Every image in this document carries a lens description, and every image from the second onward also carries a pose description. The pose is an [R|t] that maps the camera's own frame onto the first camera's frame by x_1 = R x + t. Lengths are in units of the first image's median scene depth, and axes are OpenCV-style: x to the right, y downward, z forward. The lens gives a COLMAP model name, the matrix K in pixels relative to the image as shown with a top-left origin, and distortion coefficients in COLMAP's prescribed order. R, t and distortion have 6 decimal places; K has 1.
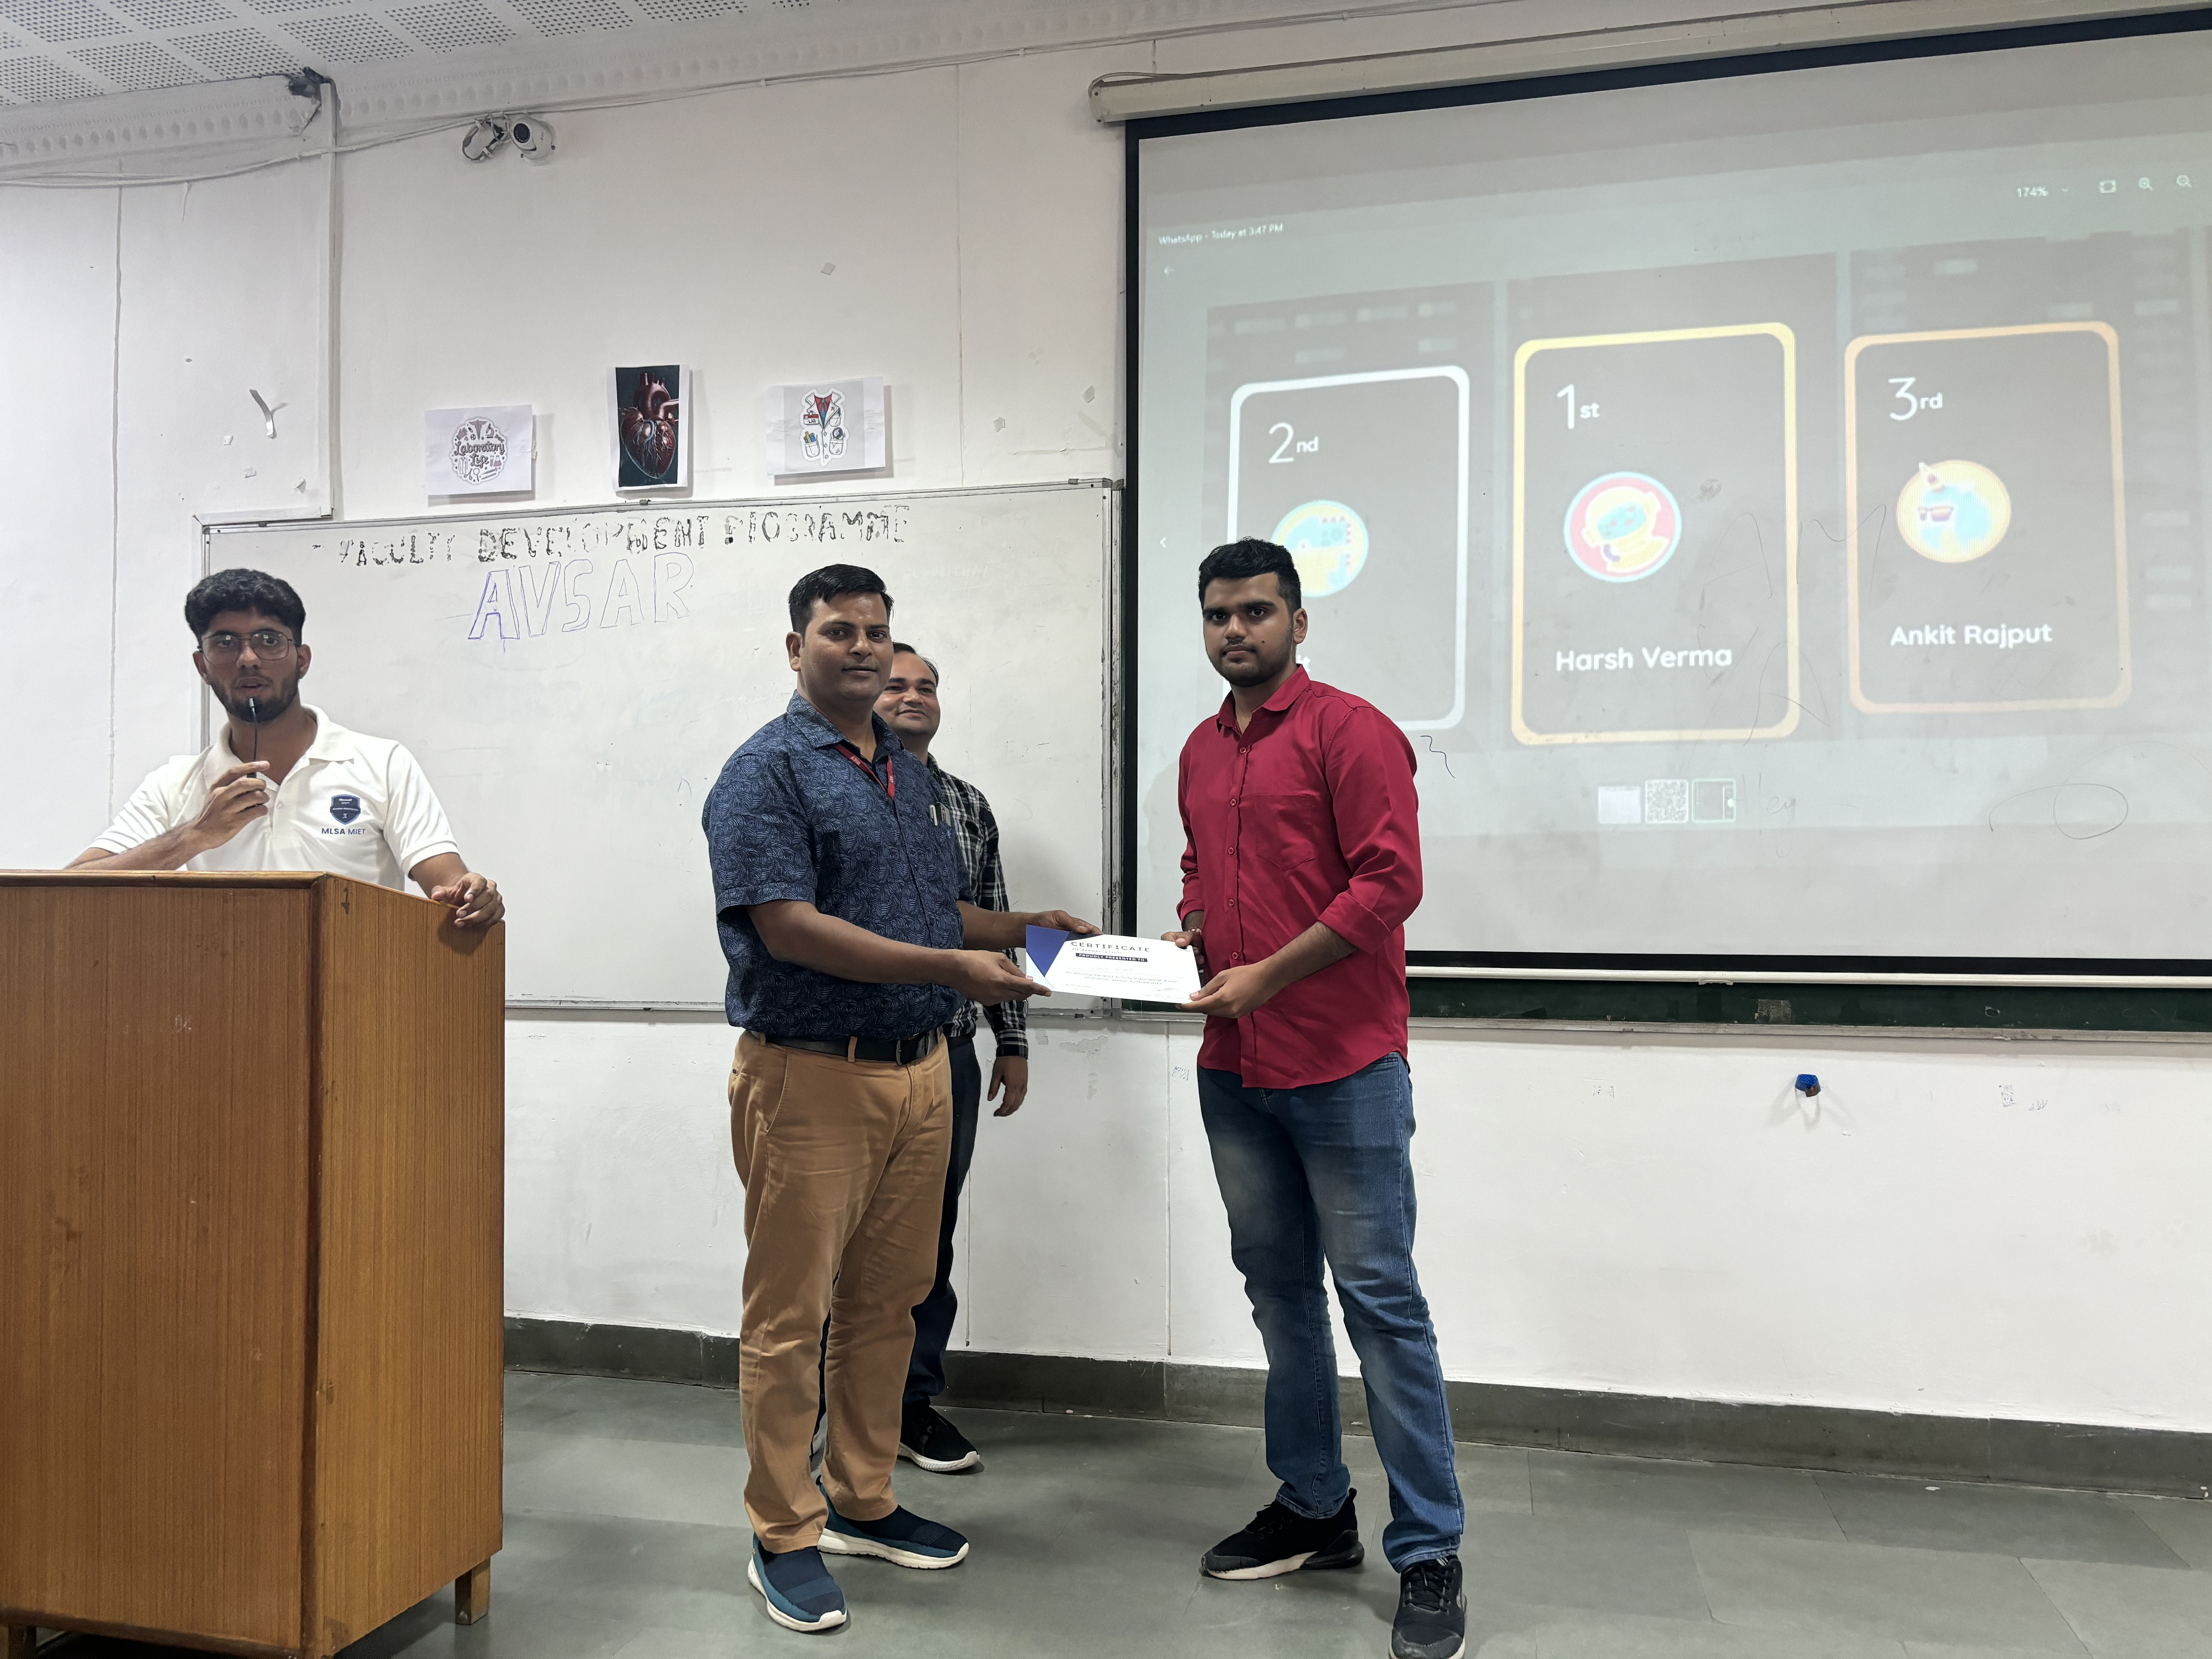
lens RADIAL K [[1670.6, 0, 1106.2], [0, 1670.6, 847.8], [0, 0, 1]] dist [0.038672, -0.044590]
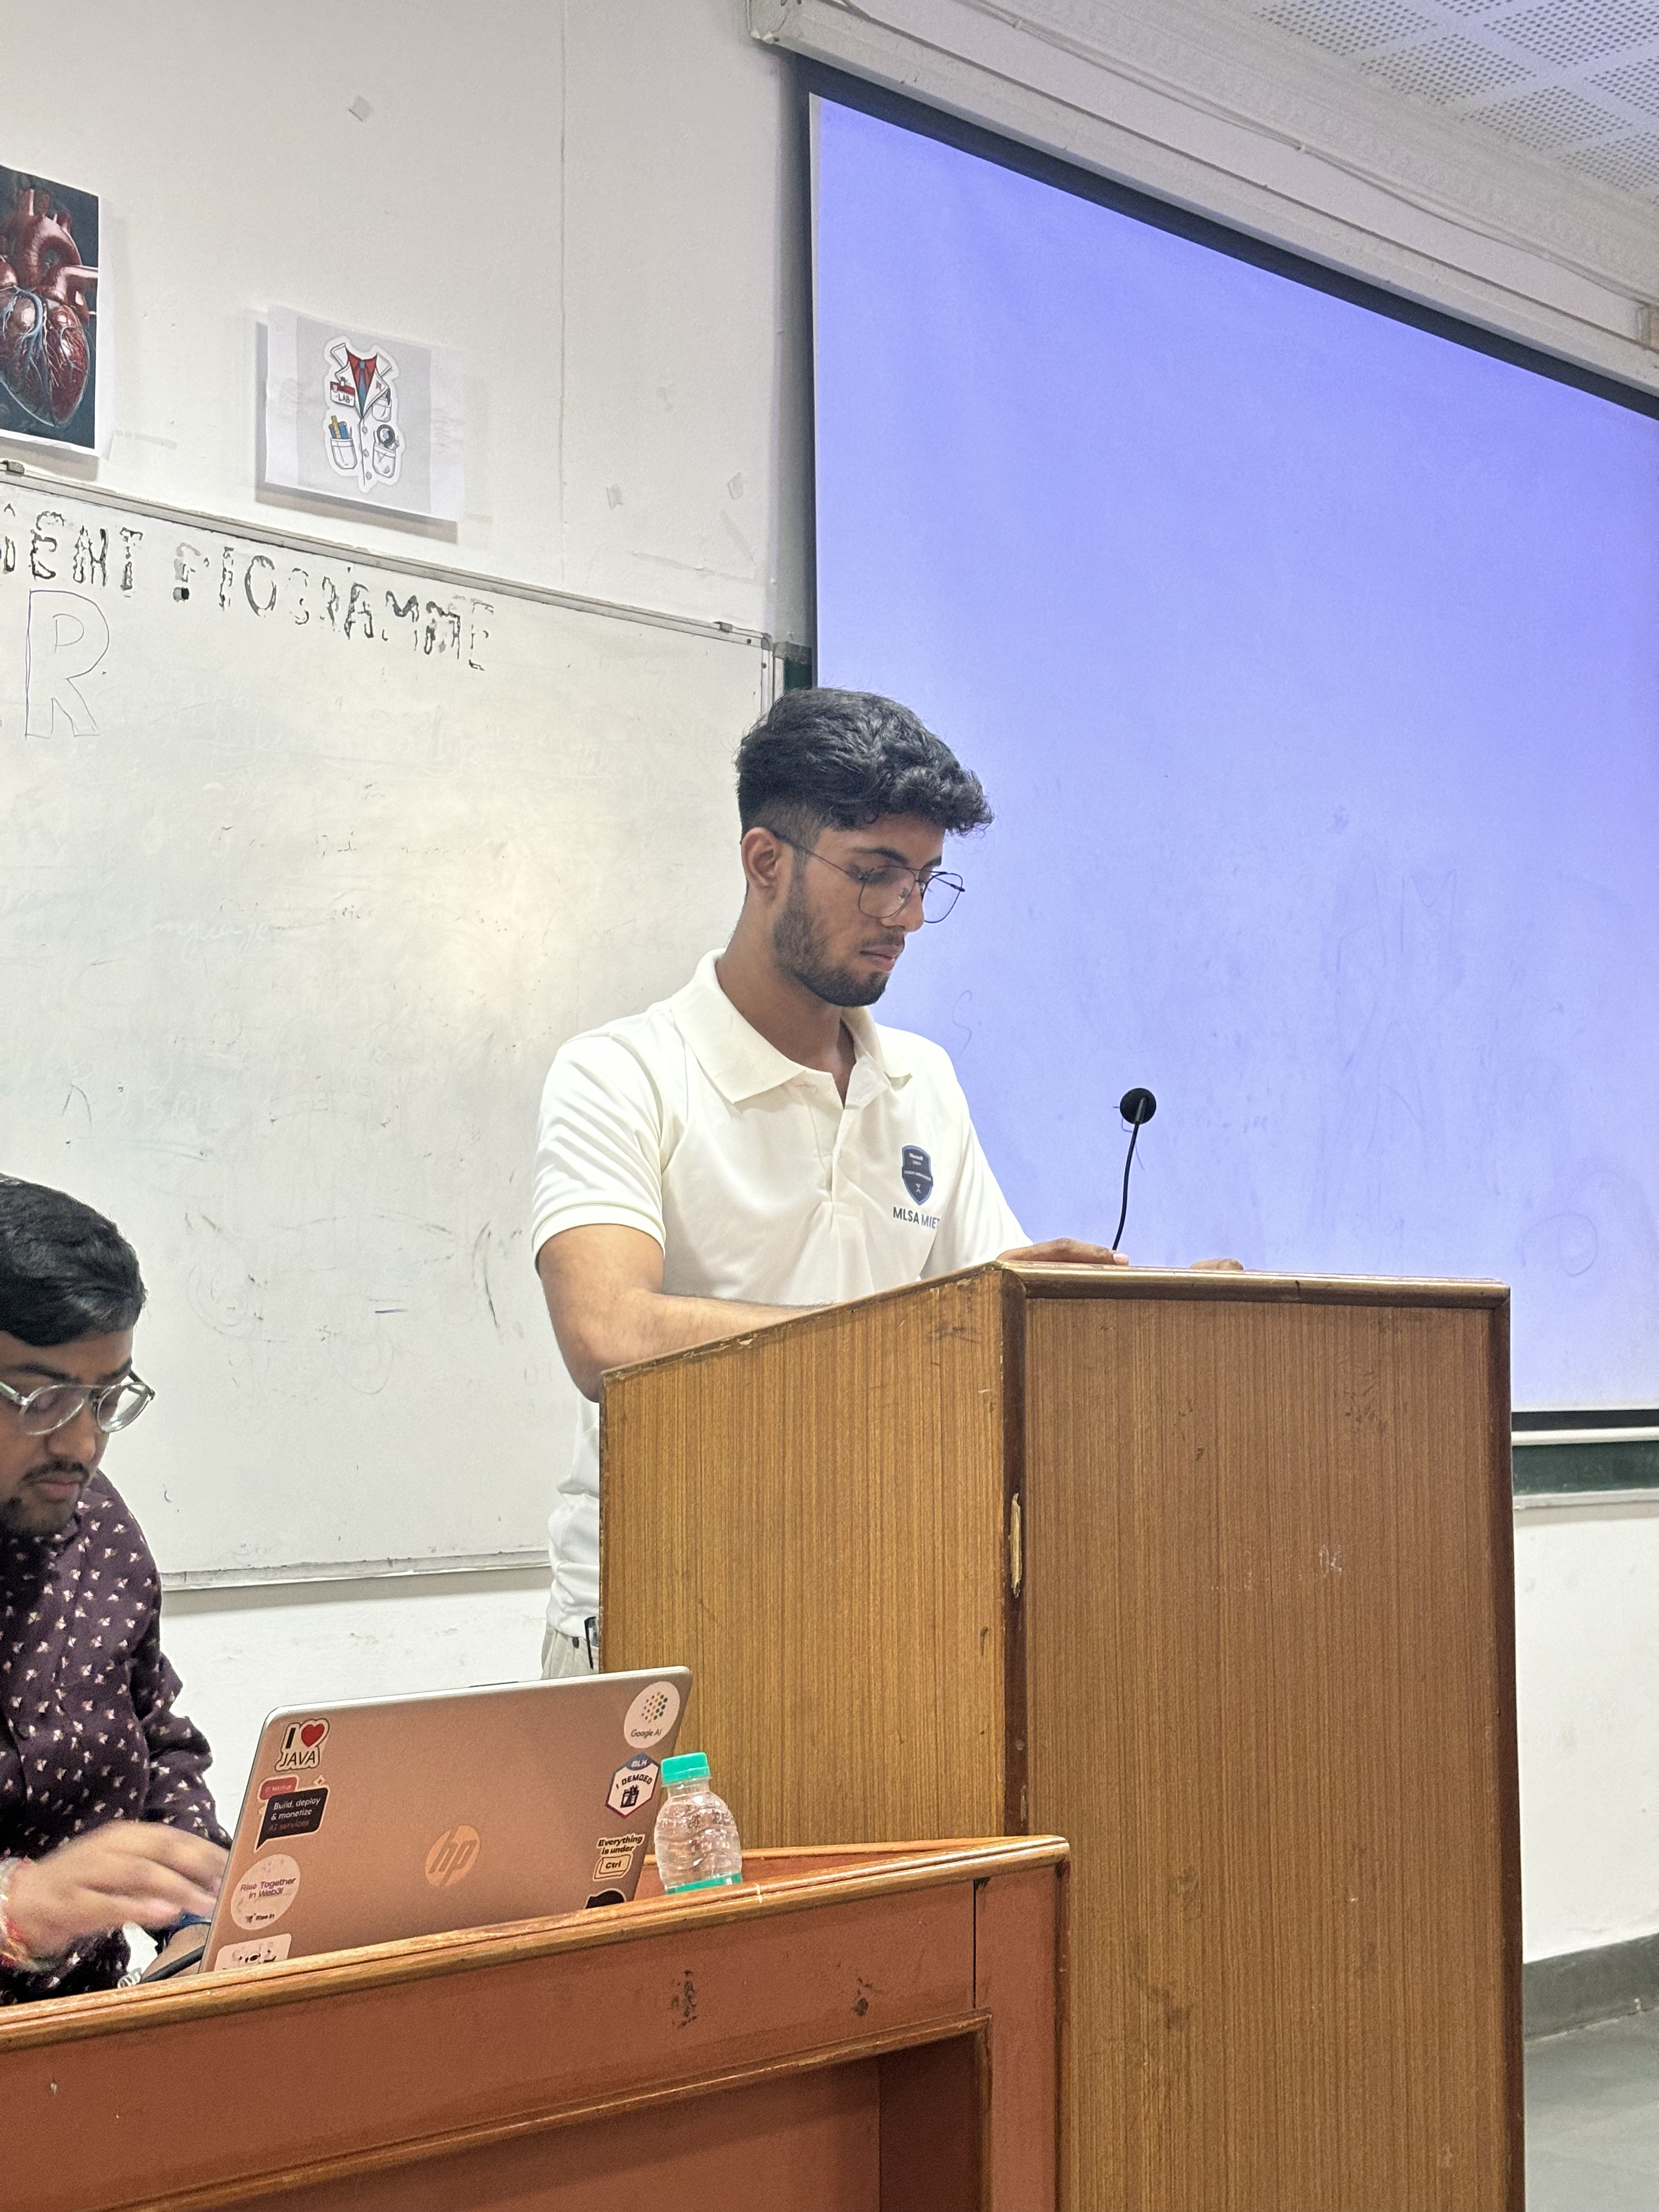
lens RADIAL K [[3350.1, 0, 826.0], [0, 3350.1, 1034.8], [0, 0, 1]] dist [0.283022, -1.074198]
pose [[0.508661, 0.075858, 0.857619, -0.971937], [-0.014693, 0.996731, -0.079448, 0.015955], [-0.860842, 0.027812, 0.508112, 0.363741]]
